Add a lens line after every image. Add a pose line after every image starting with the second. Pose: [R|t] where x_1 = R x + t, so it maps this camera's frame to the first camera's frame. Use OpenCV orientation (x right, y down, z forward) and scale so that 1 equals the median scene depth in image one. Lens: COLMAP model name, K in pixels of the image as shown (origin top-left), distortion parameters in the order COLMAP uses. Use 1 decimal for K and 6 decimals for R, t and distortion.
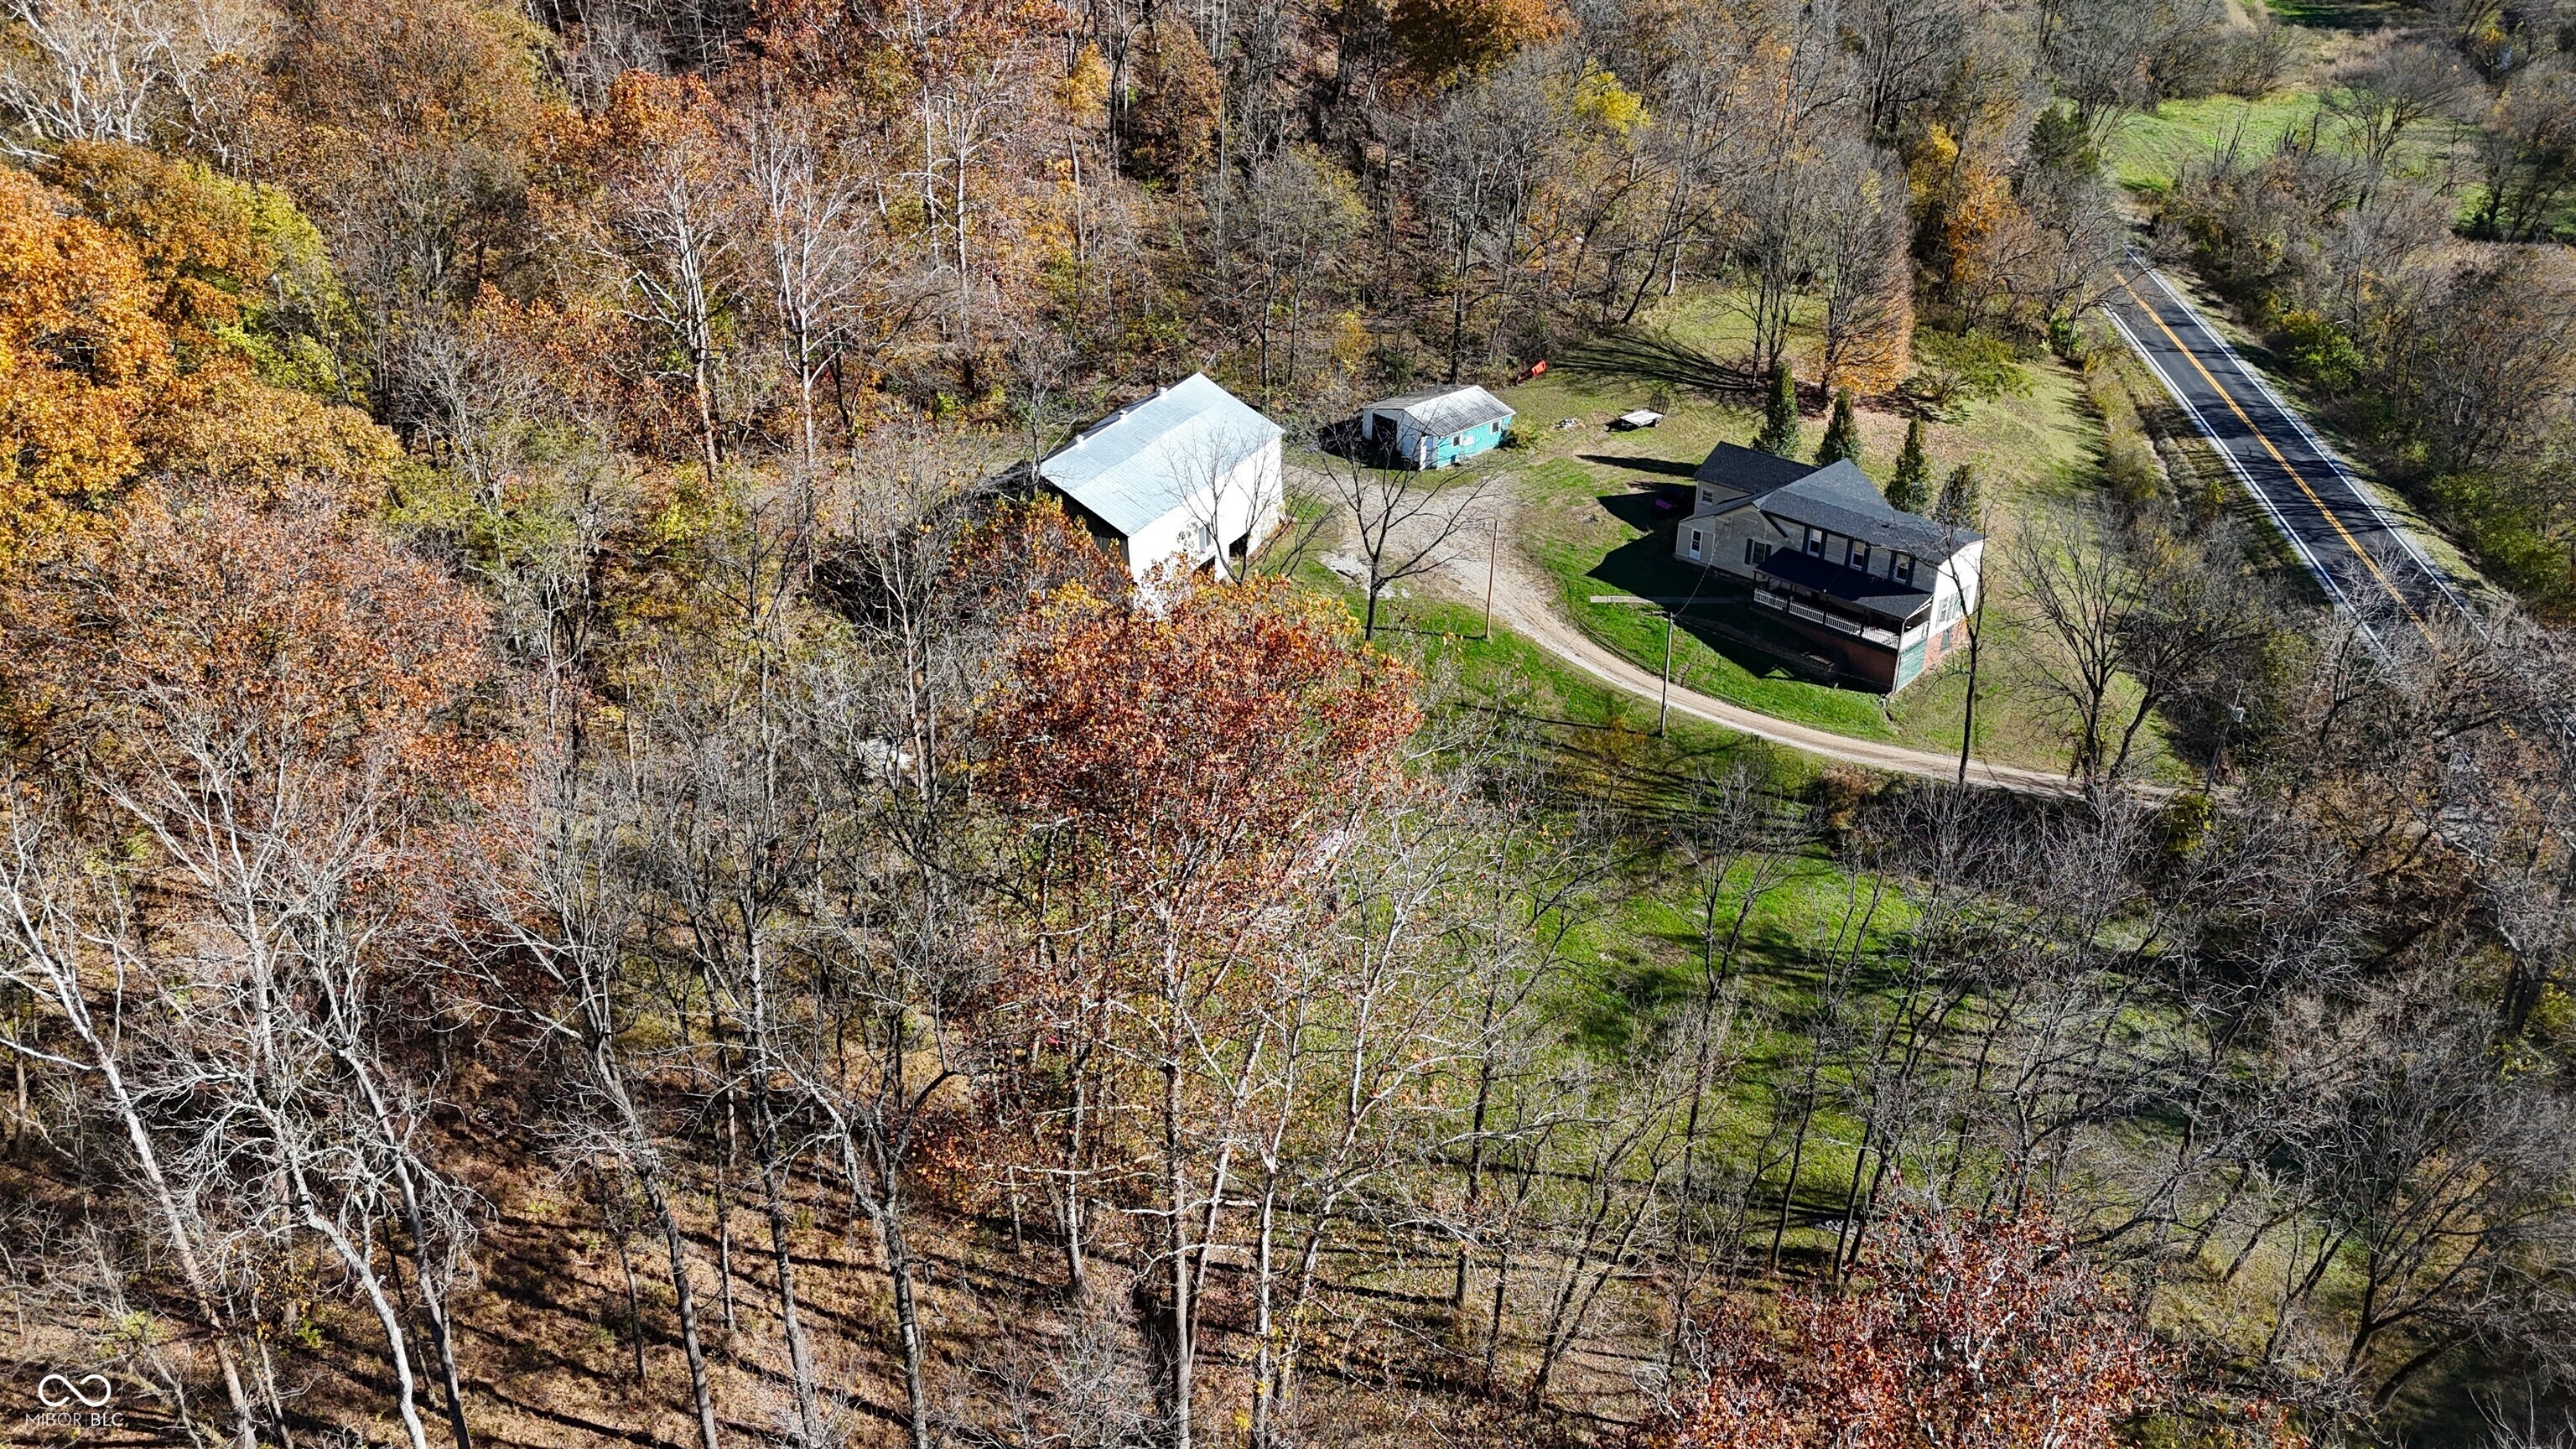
lens RADIAL K [[1889.9, 0, 1293.3], [0, 1889.9, 722.4], [0, 0, 1]] dist [0.075650, -0.065143]
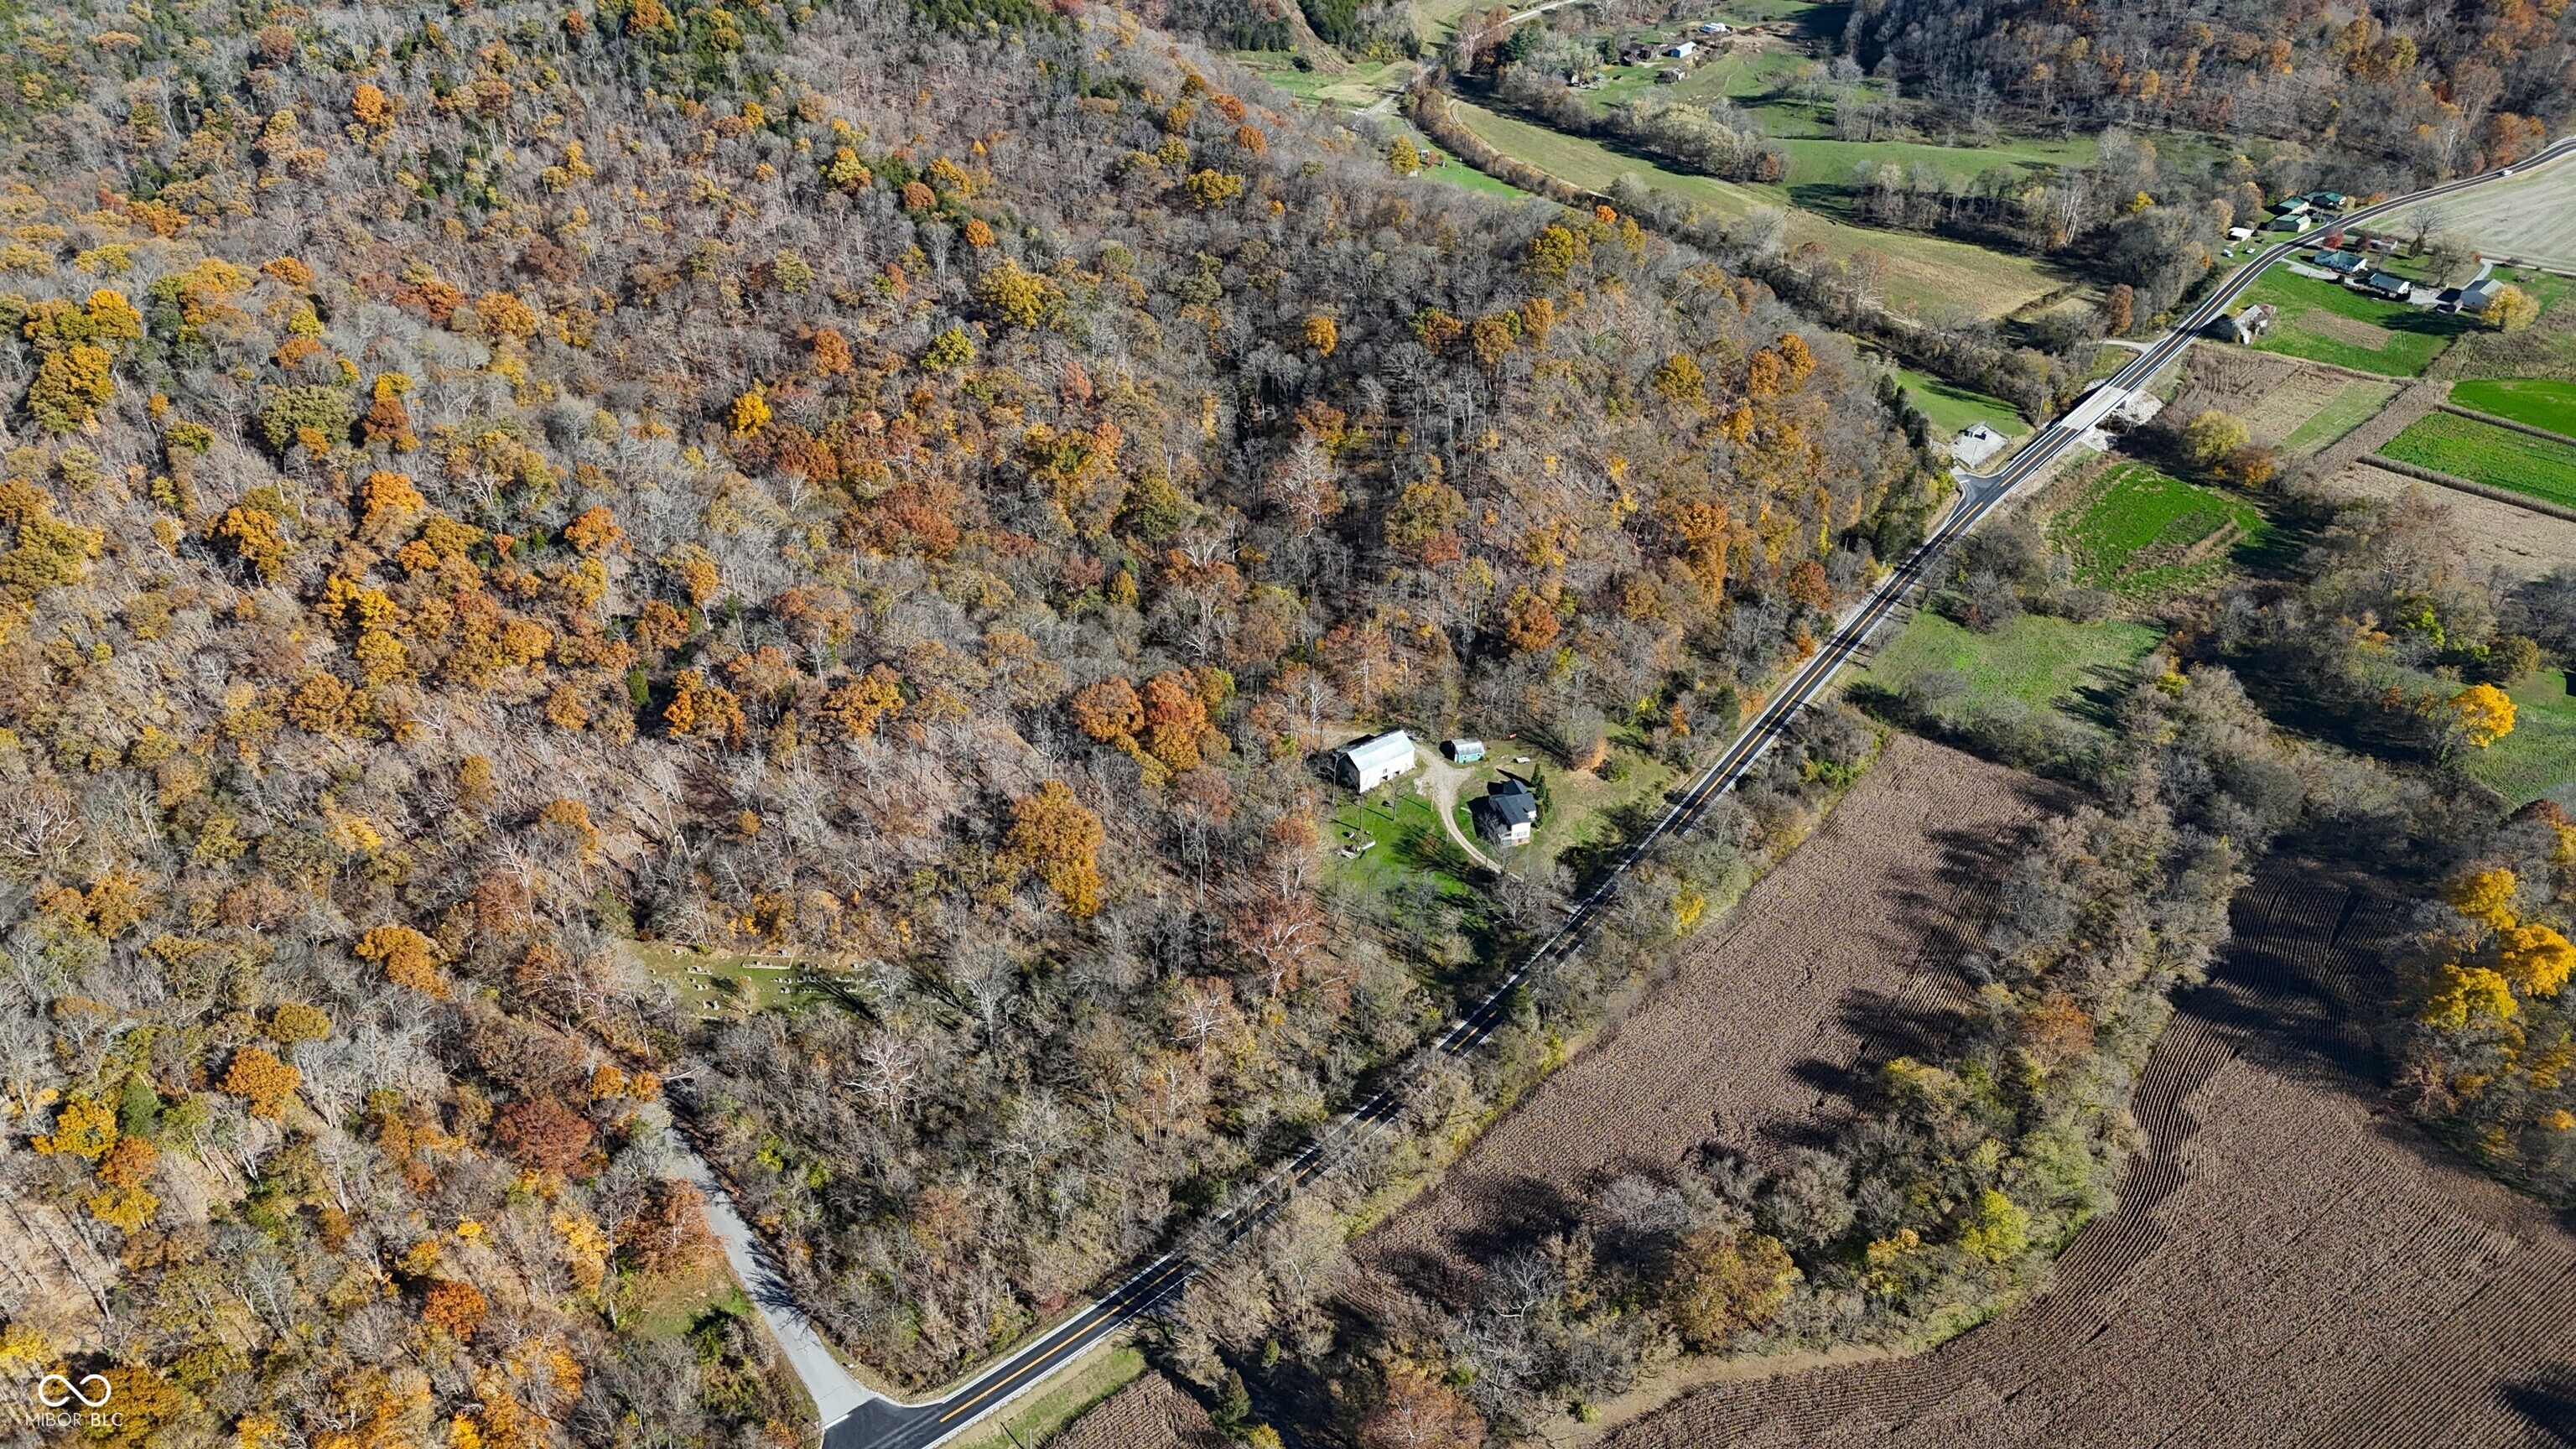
lens RADIAL K [[1889.9, 0, 1270.5], [0, 1889.9, 705.5], [0, 0, 1]] dist [0.075650, -0.065143]
pose [[0.870720, 0.269811, -0.411155, 1.440328], [-0.230380, 0.962434, 0.143689, -0.783340], [0.434478, -0.030390, 0.900169, -3.016340]]
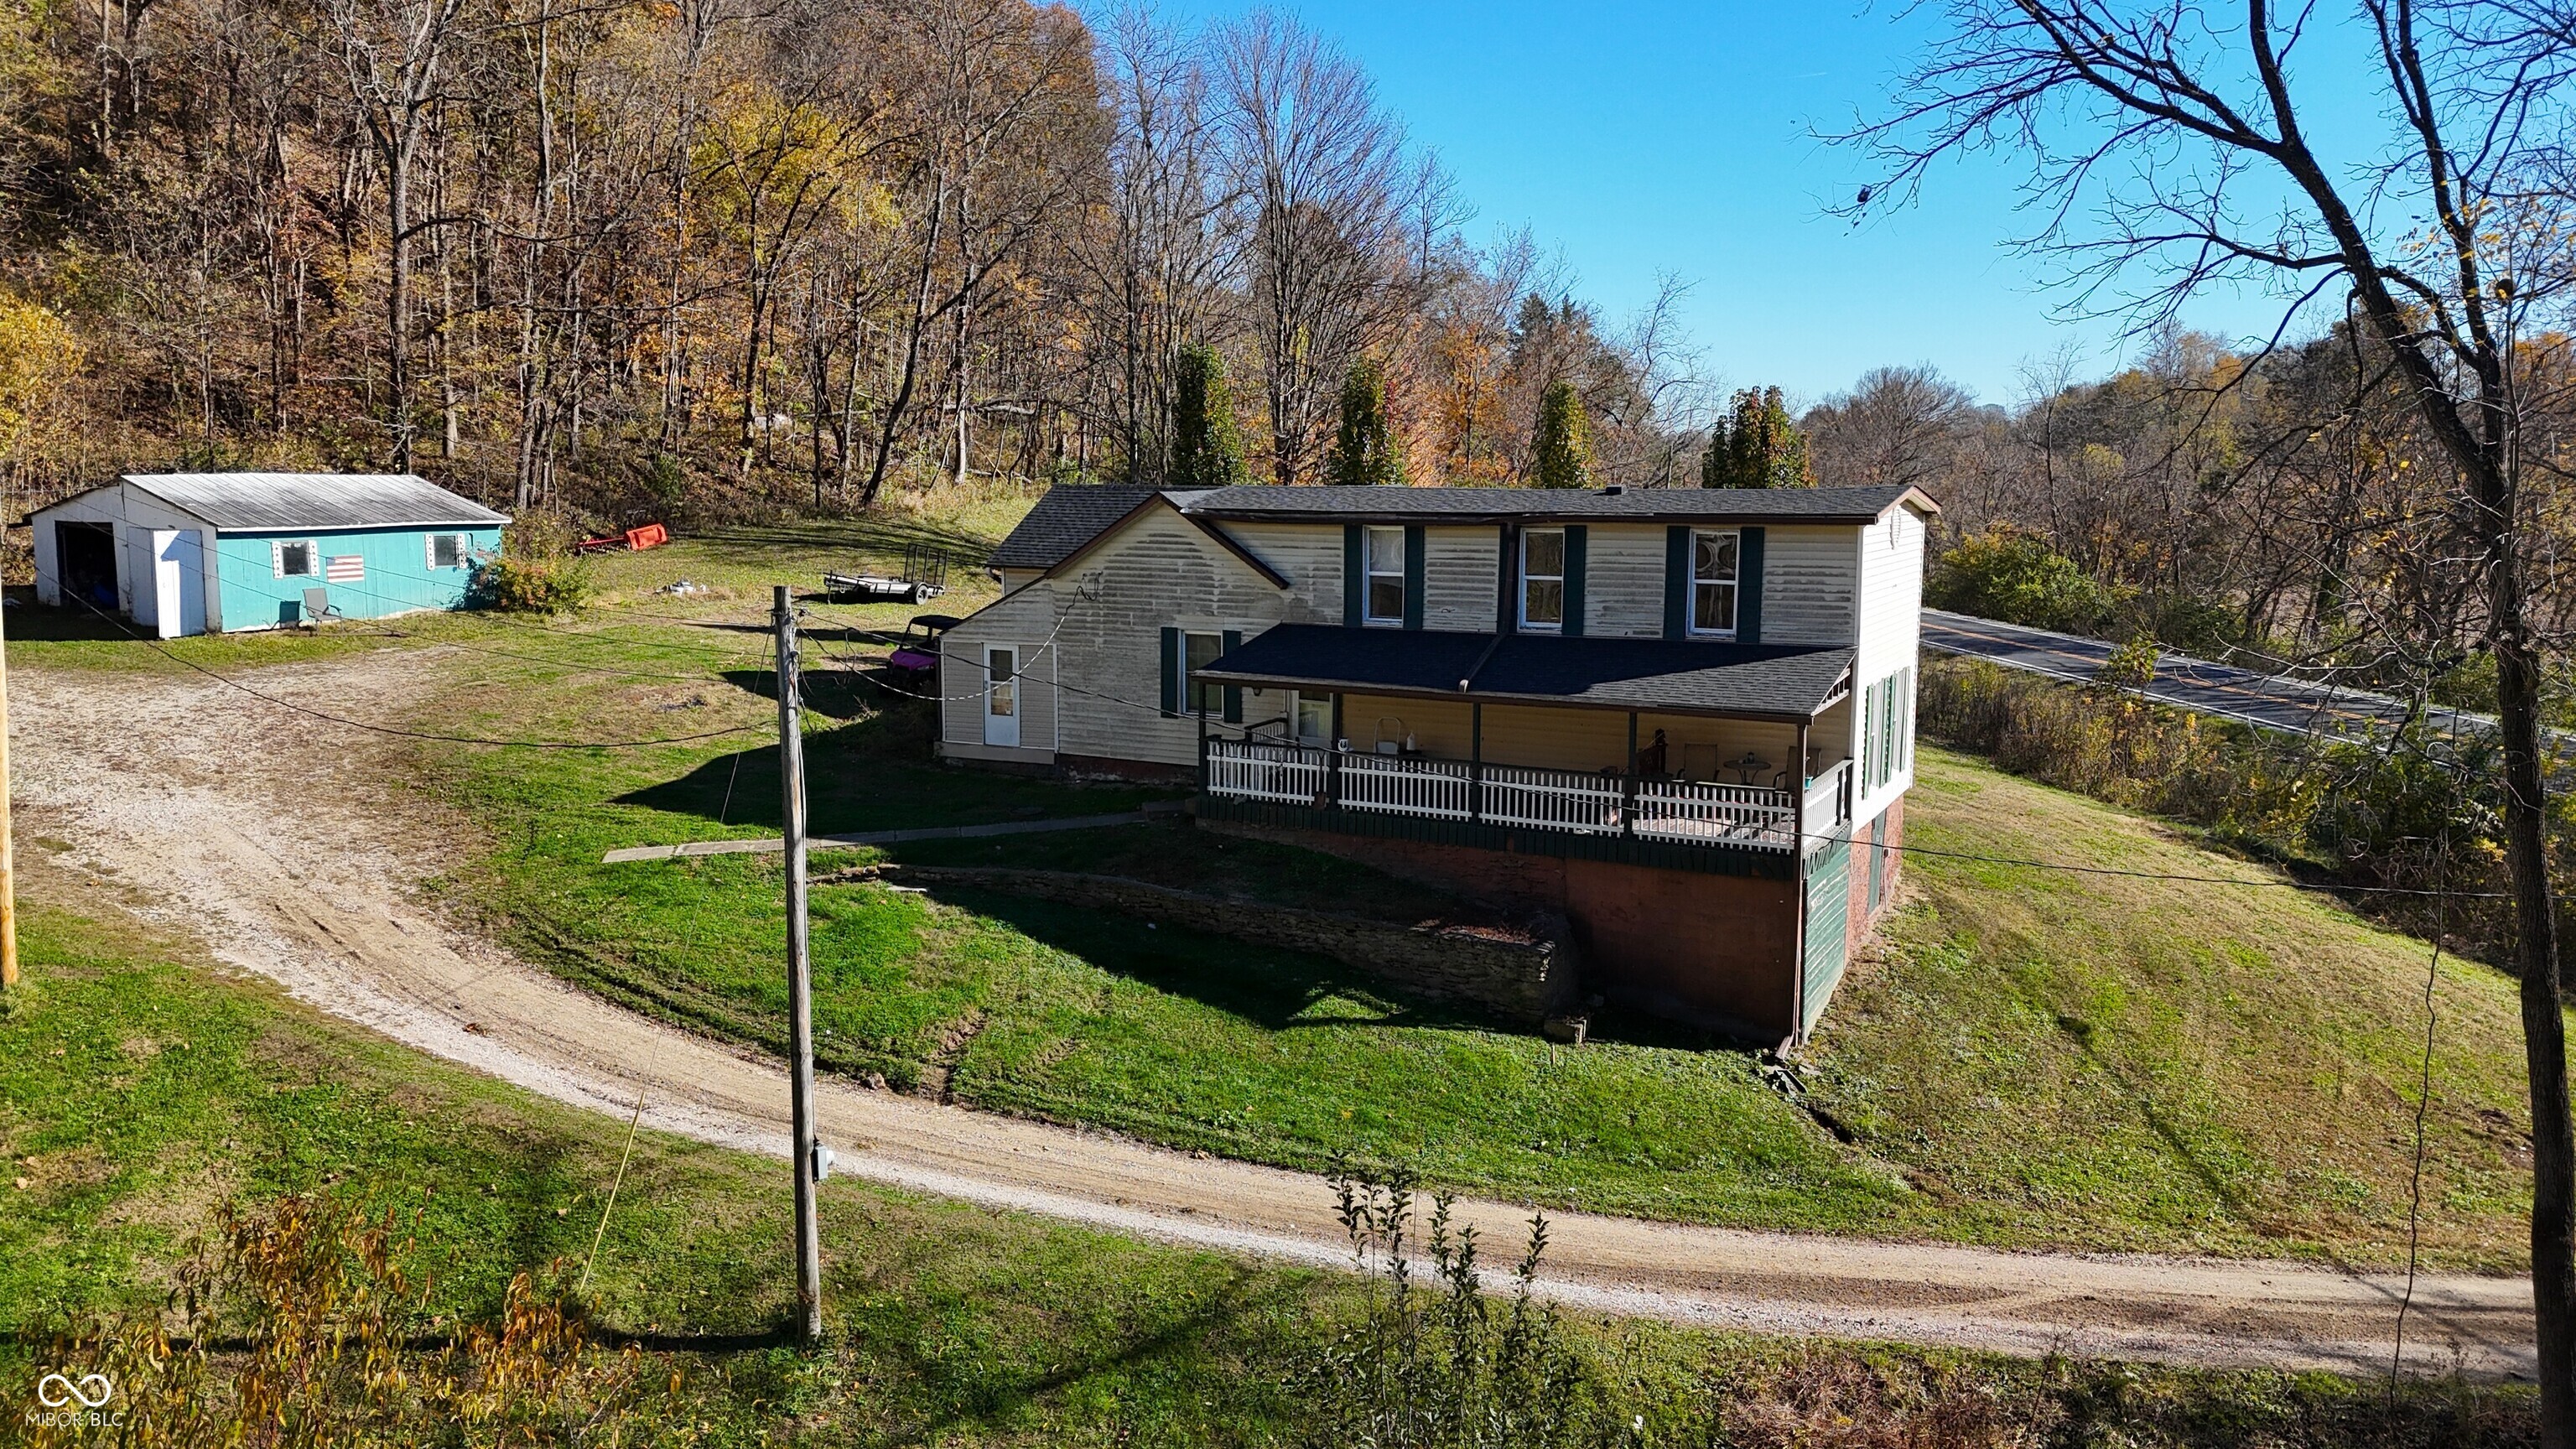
lens RADIAL K [[1889.9, 0, 1285.1], [0, 1889.9, 729.2], [0, 0, 1]] dist [0.075650, -0.065143]
pose [[0.951871, -0.036475, 0.304322, 0.155414], [0.138225, 0.937277, -0.320008, 0.014638], [-0.273562, 0.346671, 0.897208, 0.682548]]
